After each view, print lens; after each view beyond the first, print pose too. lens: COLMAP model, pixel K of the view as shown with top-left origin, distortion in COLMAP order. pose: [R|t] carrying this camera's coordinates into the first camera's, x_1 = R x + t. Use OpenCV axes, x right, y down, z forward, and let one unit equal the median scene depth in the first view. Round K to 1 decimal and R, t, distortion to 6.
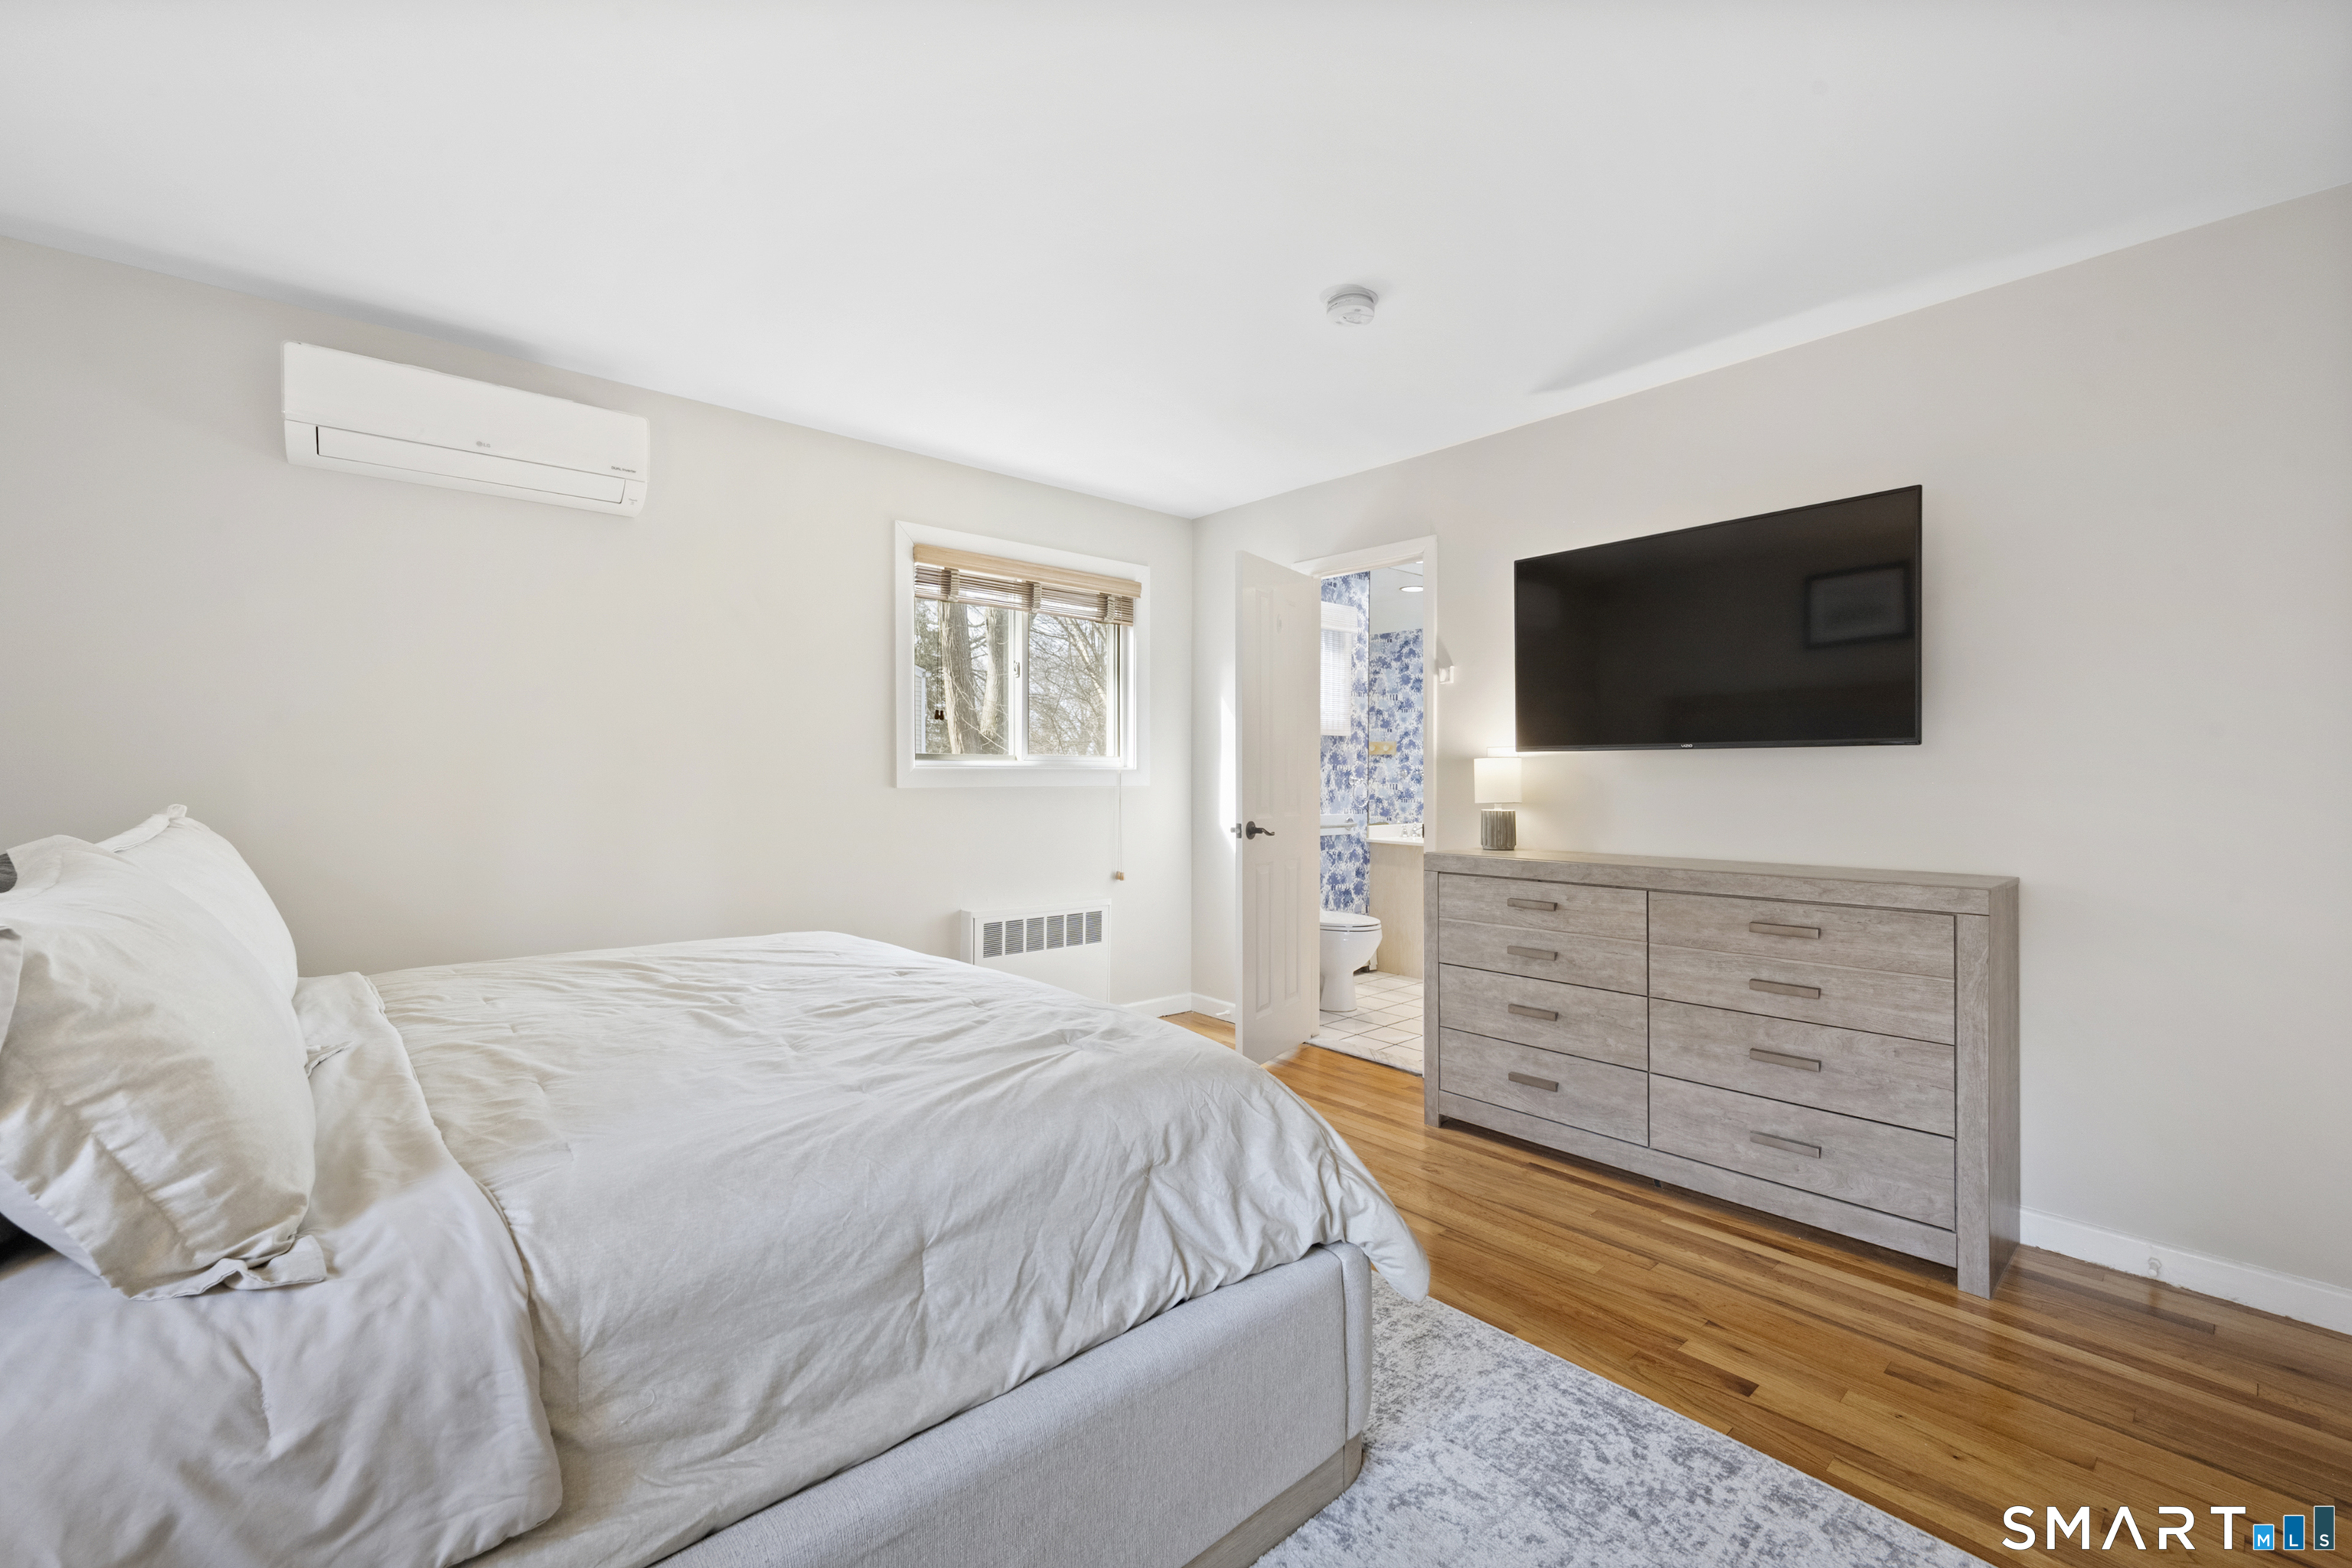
lens RADIAL K [[960.9, 0, 1176.0], [0, 960.9, 784.0], [0, 0, 1]] dist [0.000514, -0.000208]
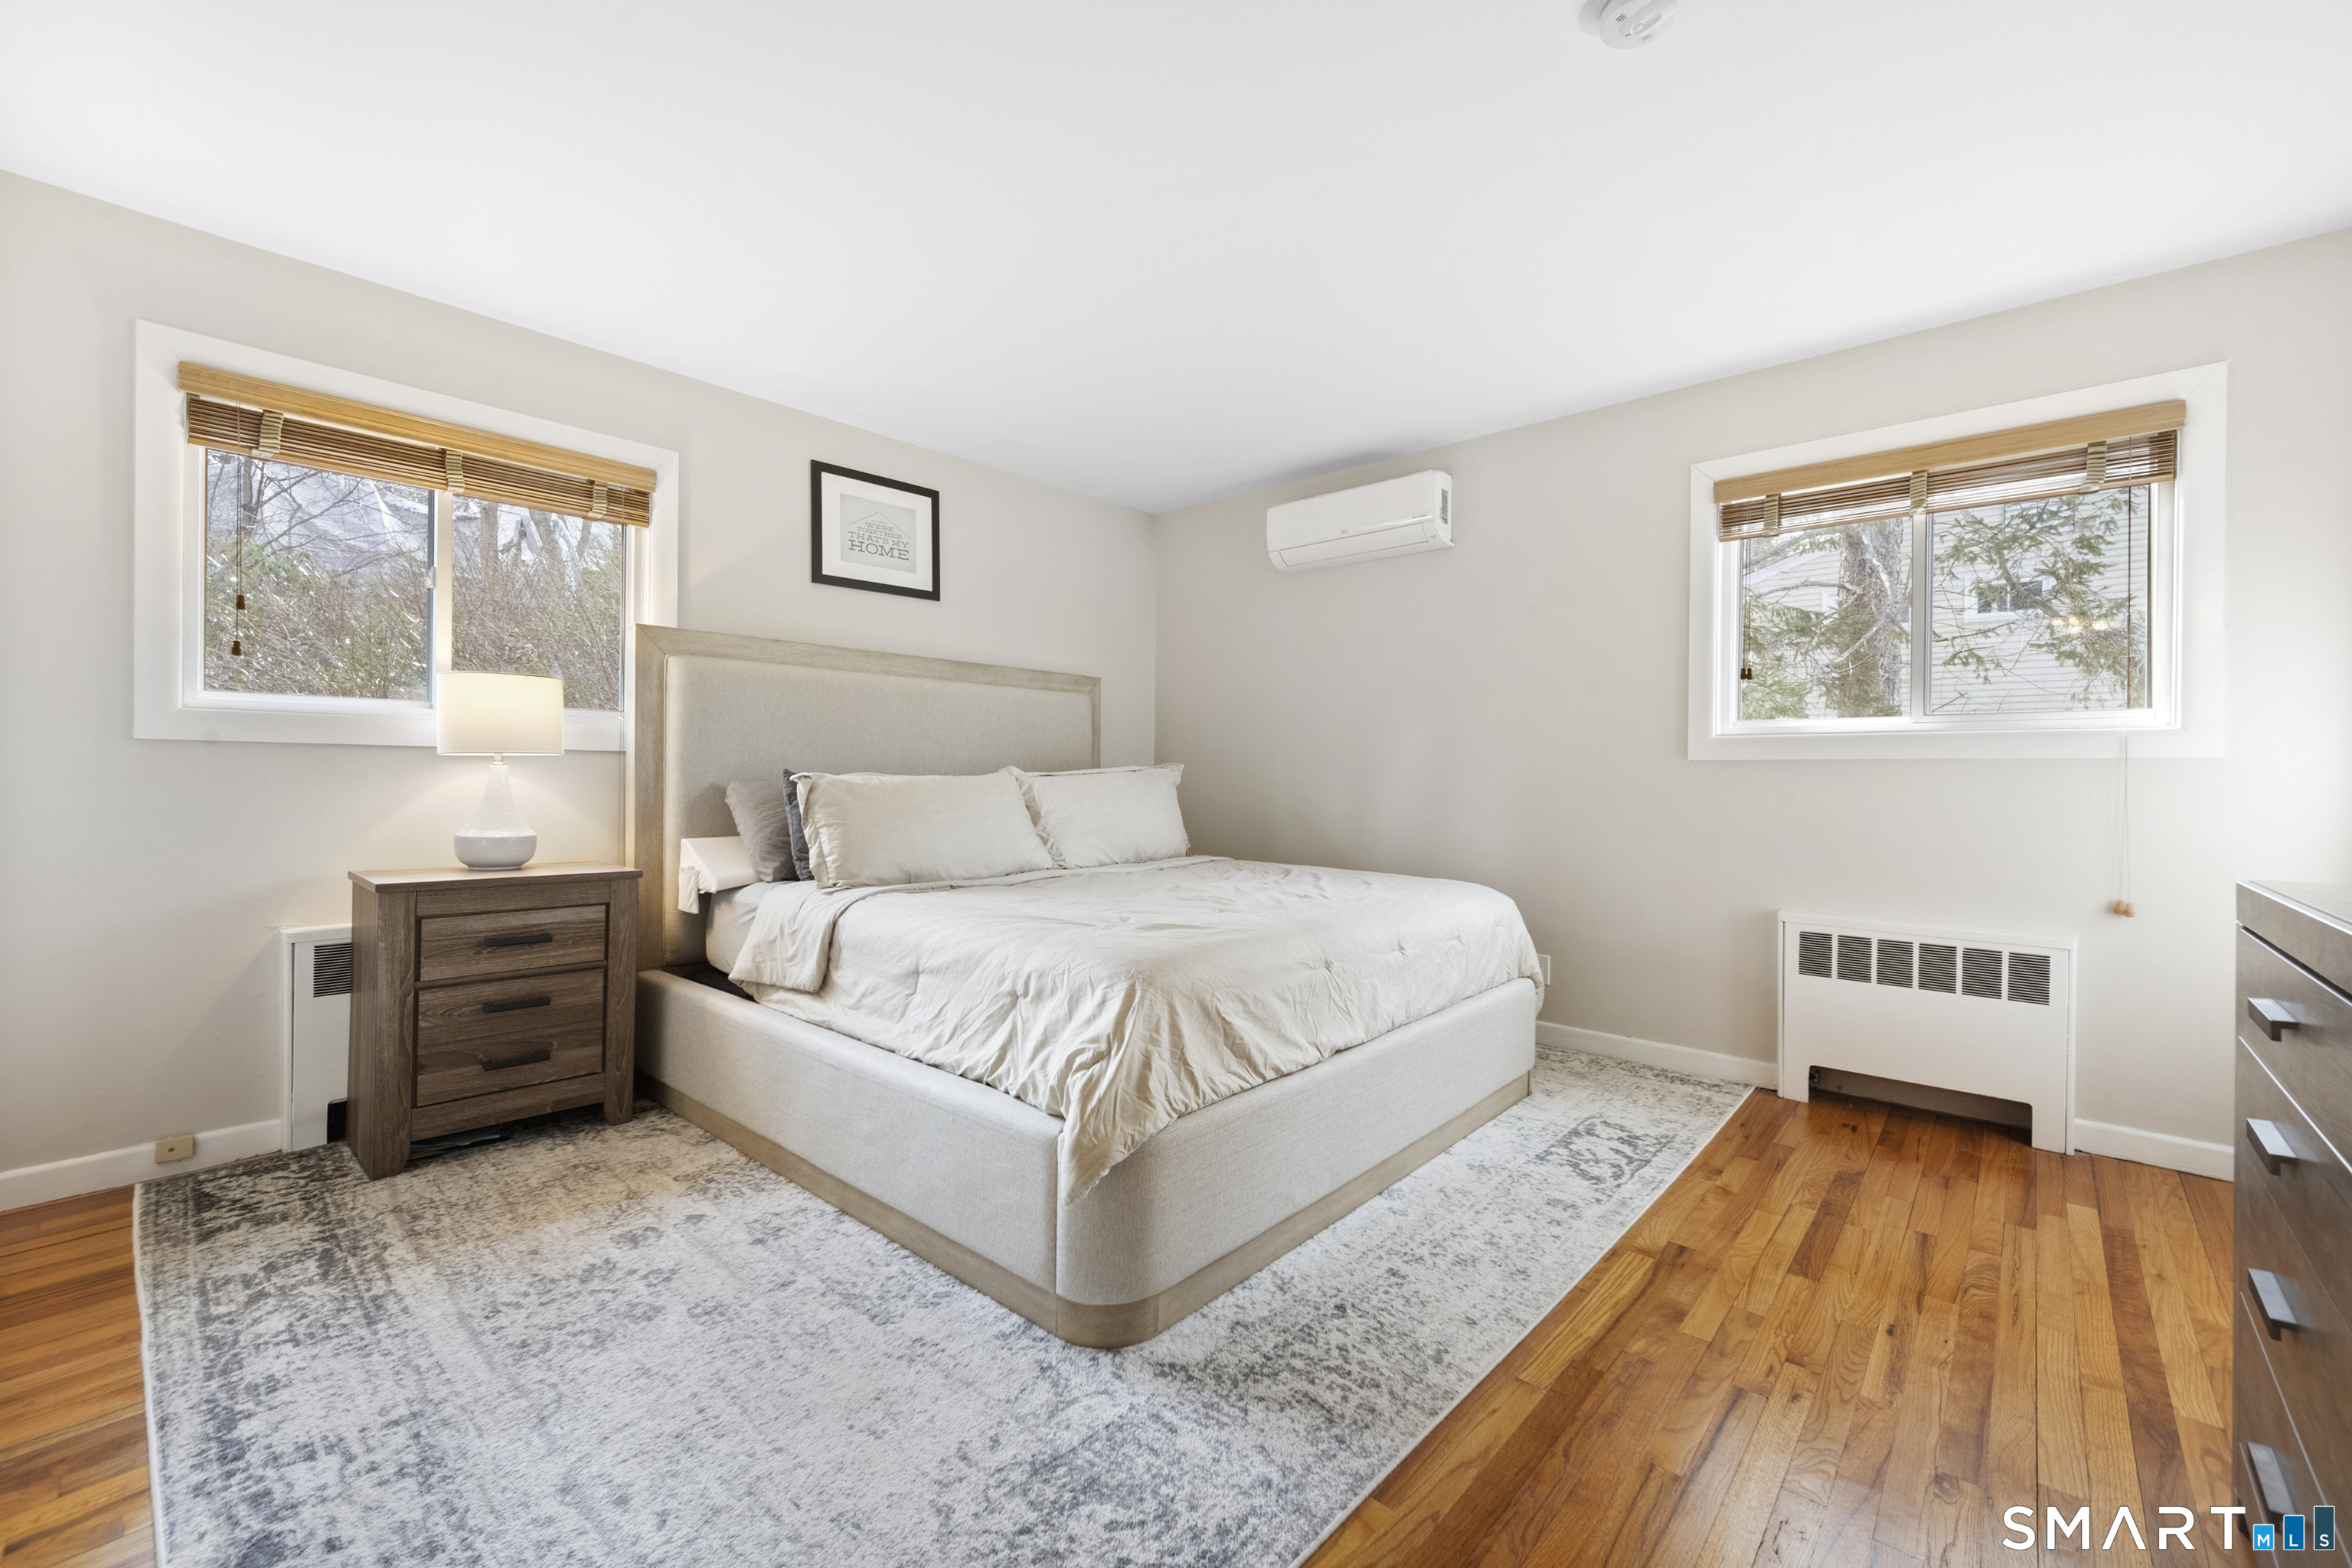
lens RADIAL K [[960.9, 0, 1176.0], [0, 960.9, 784.0], [0, 0, 1]] dist [0.000514, -0.000208]
pose [[0.119961, 0.005730, -0.992762, 0.382220], [-0.016925, 0.999850, 0.003726, 0.021480], [0.992634, 0.016356, 0.120040, 0.287883]]
